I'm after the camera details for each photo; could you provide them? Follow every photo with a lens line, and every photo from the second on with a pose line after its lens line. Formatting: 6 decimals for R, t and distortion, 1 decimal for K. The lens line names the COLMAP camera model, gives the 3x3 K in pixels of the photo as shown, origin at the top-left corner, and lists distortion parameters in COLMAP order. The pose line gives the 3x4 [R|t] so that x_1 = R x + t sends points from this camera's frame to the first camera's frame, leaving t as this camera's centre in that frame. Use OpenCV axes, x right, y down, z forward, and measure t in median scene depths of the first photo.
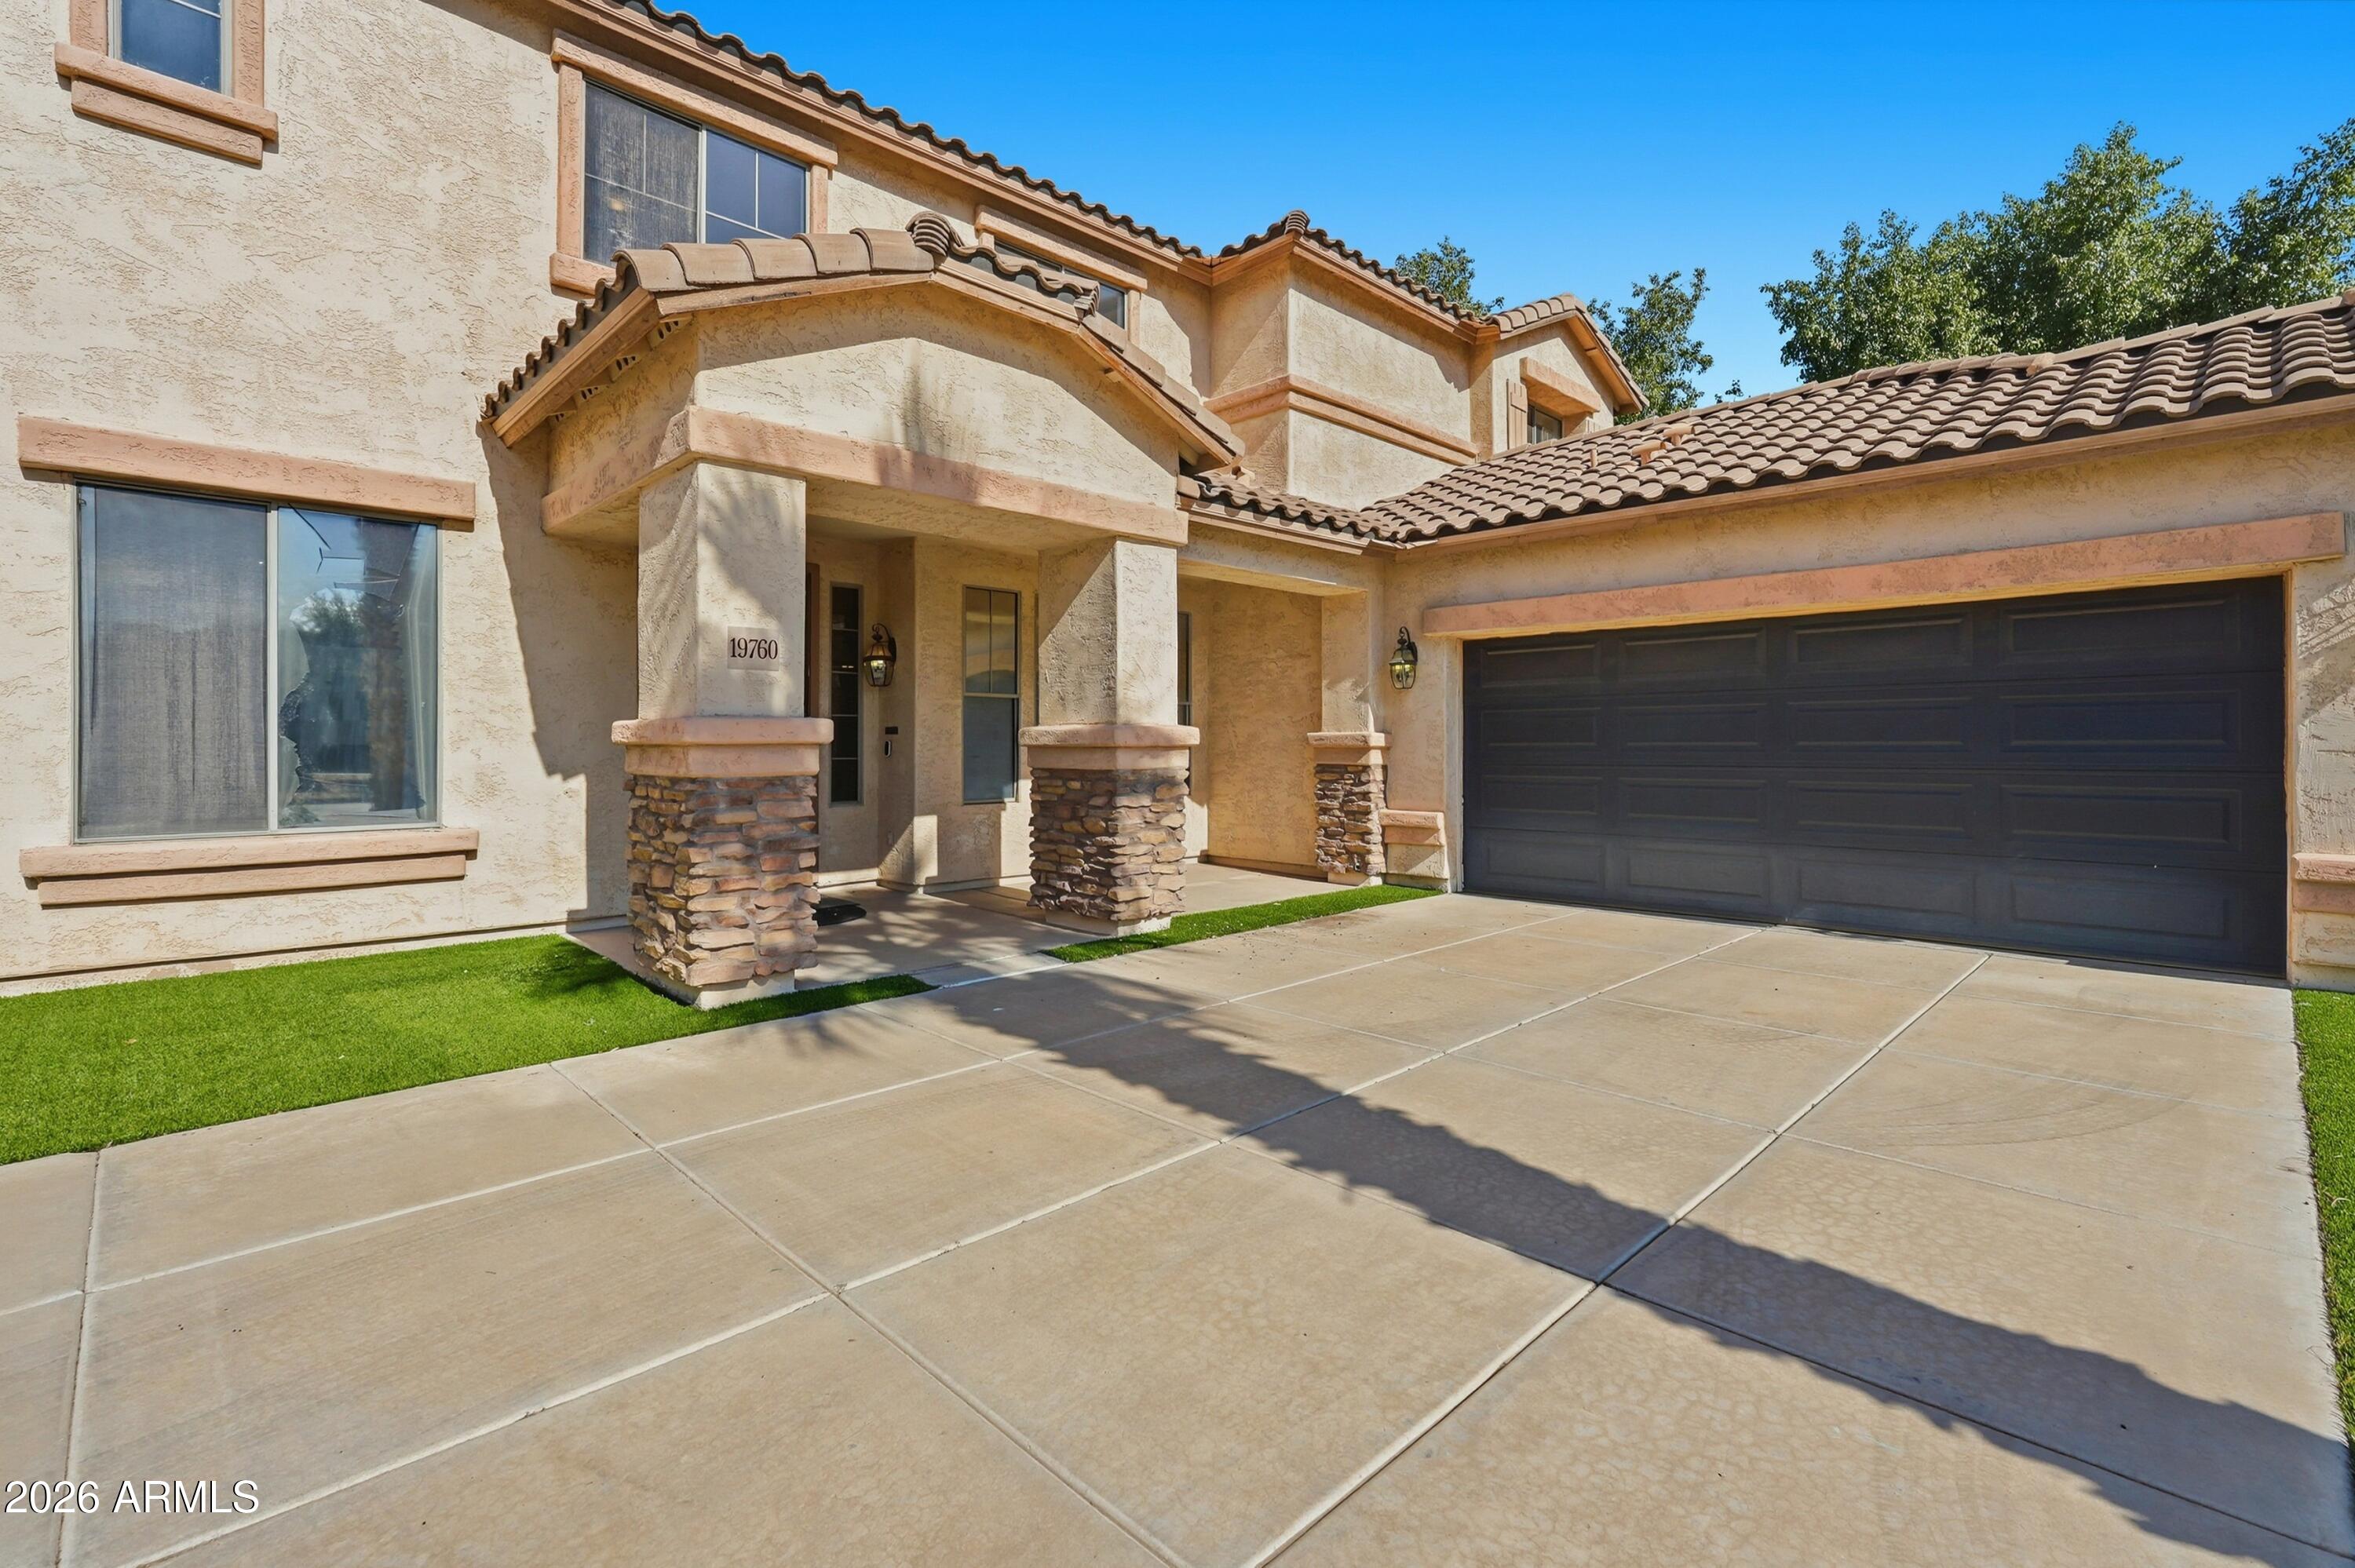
lens RADIAL K [[1054.9, 0, 1169.6], [0, 1054.9, 755.2], [0, 0, 1]] dist [-0.016881, 0.007850]
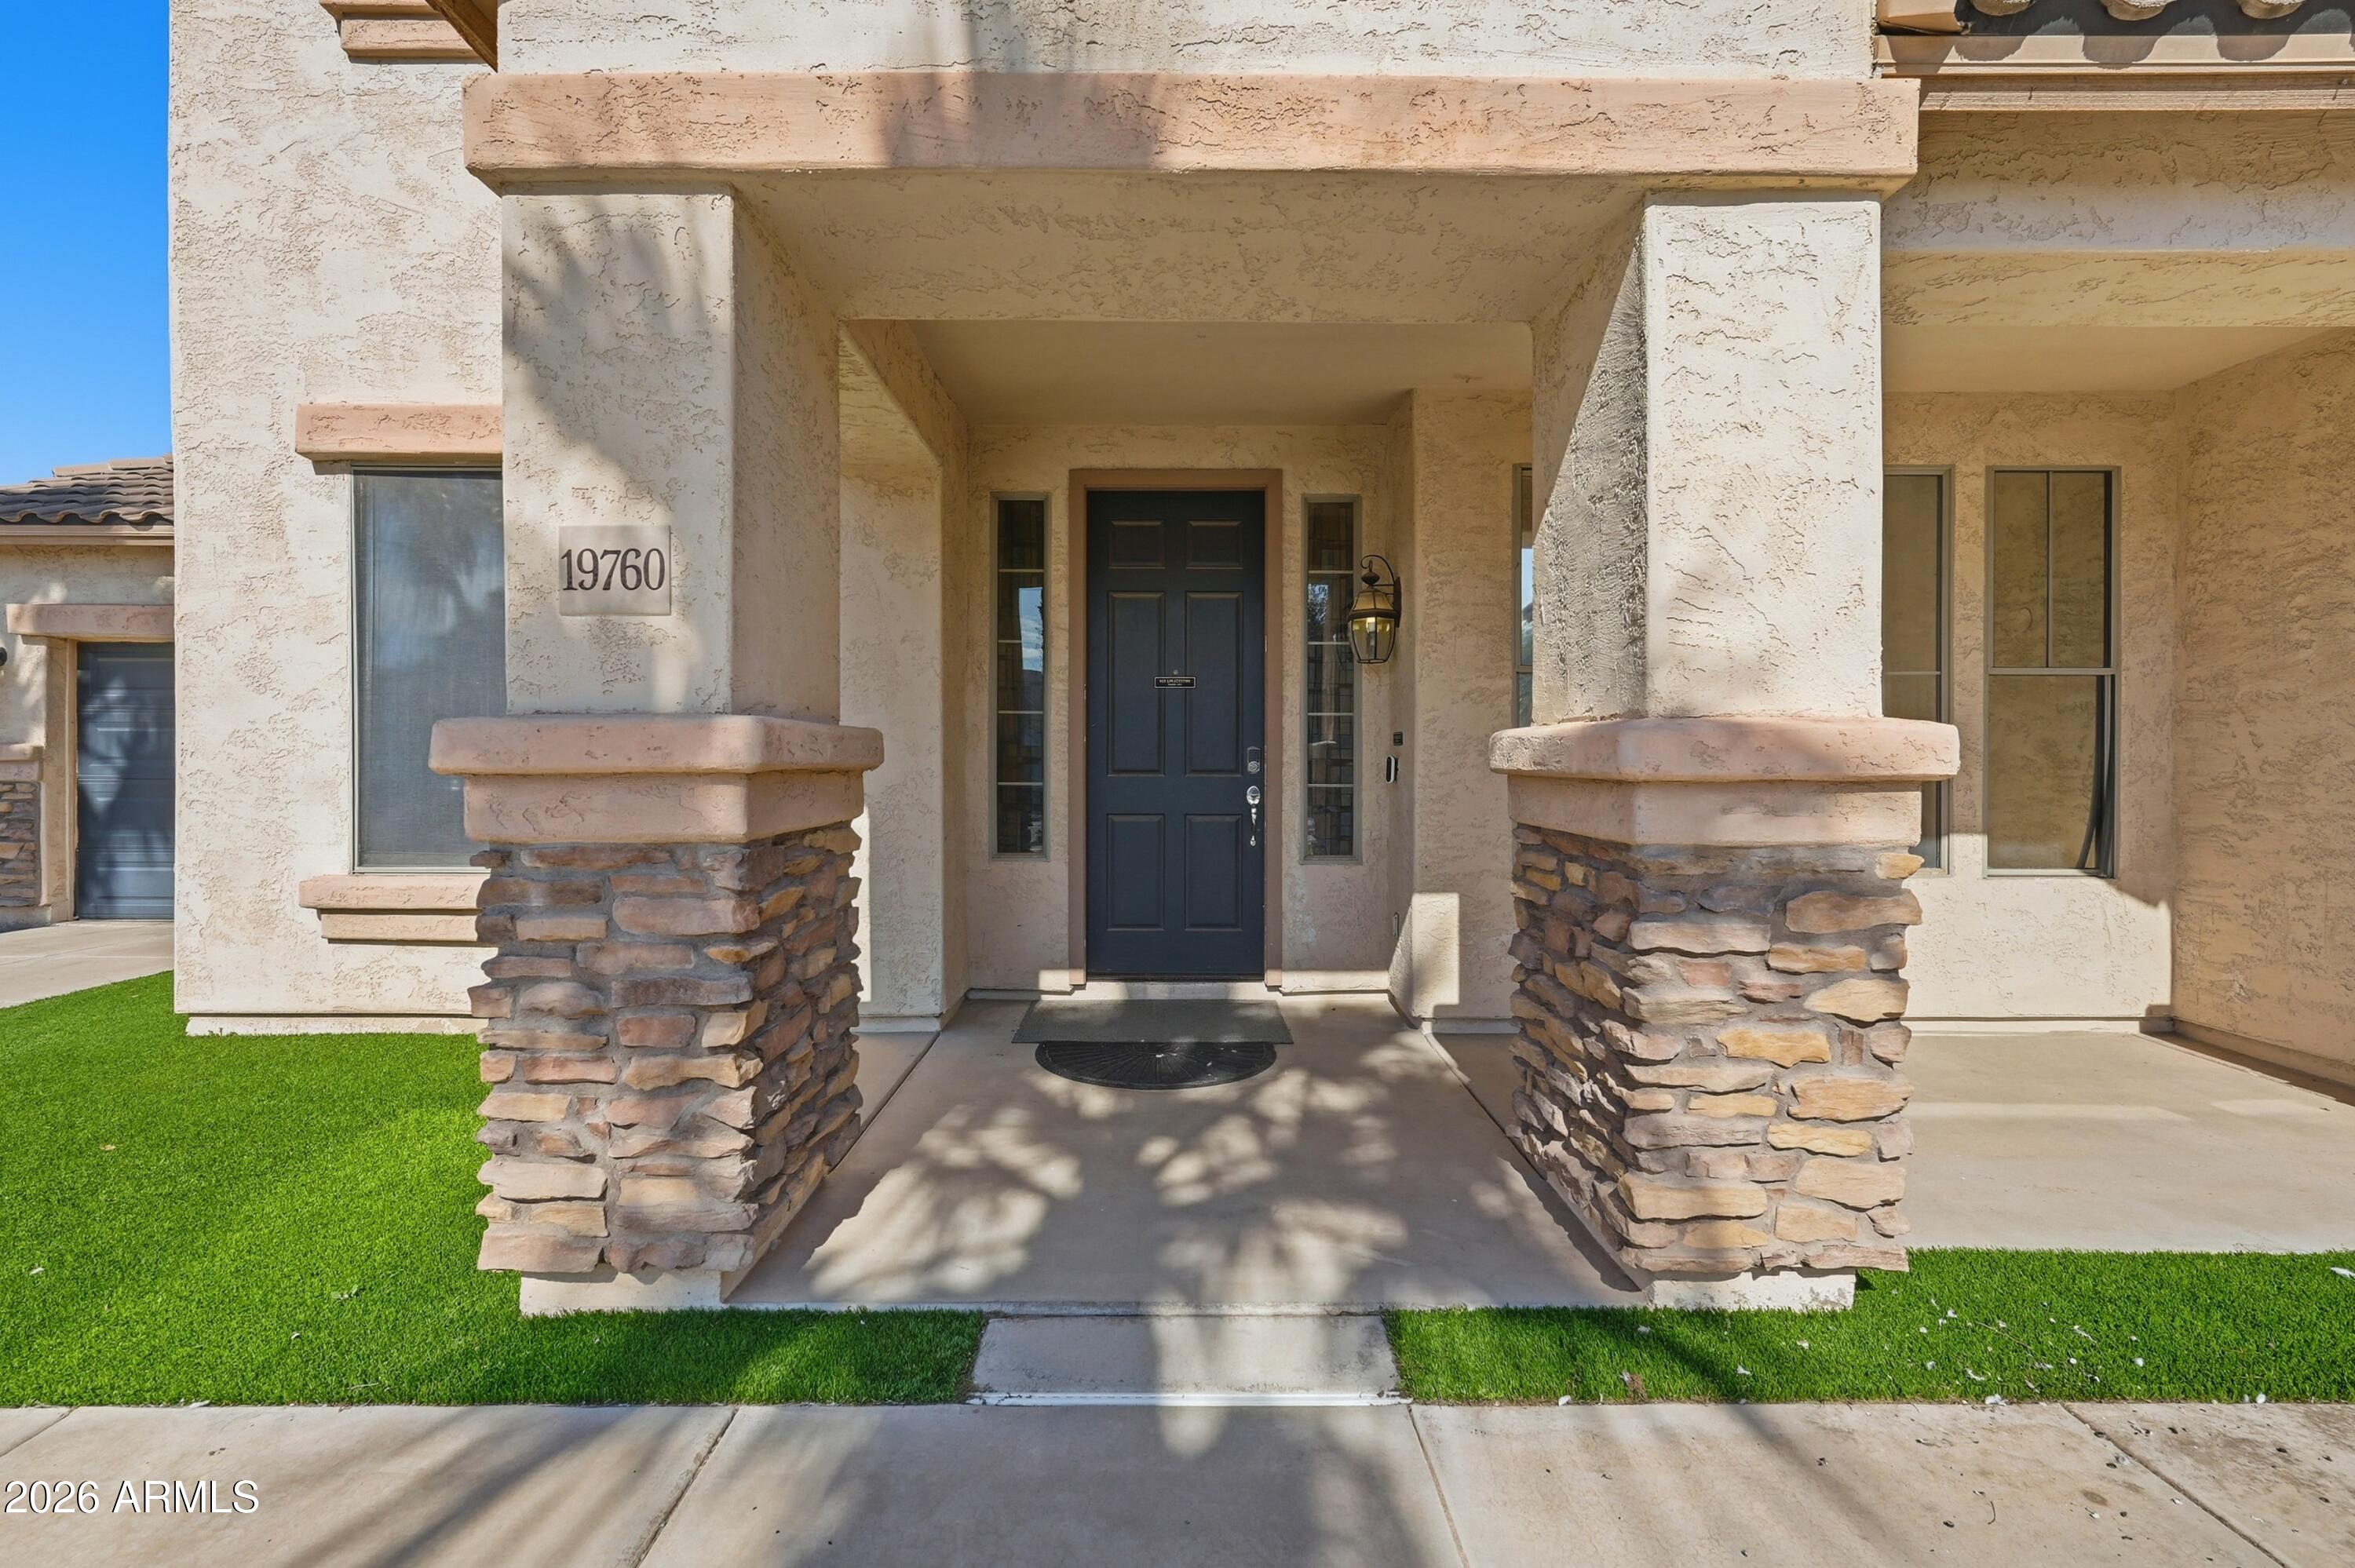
lens RADIAL K [[1133.9, 0, 1170.1], [0, 1133.9, 756.9], [0, 0, 1]] dist [-0.019709, 0.012111]
pose [[0.717091, 0.003520, -0.696971, 0.121237], [-0.007924, 0.999964, -0.003103, -0.016327], [0.696935, 0.007748, 0.717093, 0.728650]]
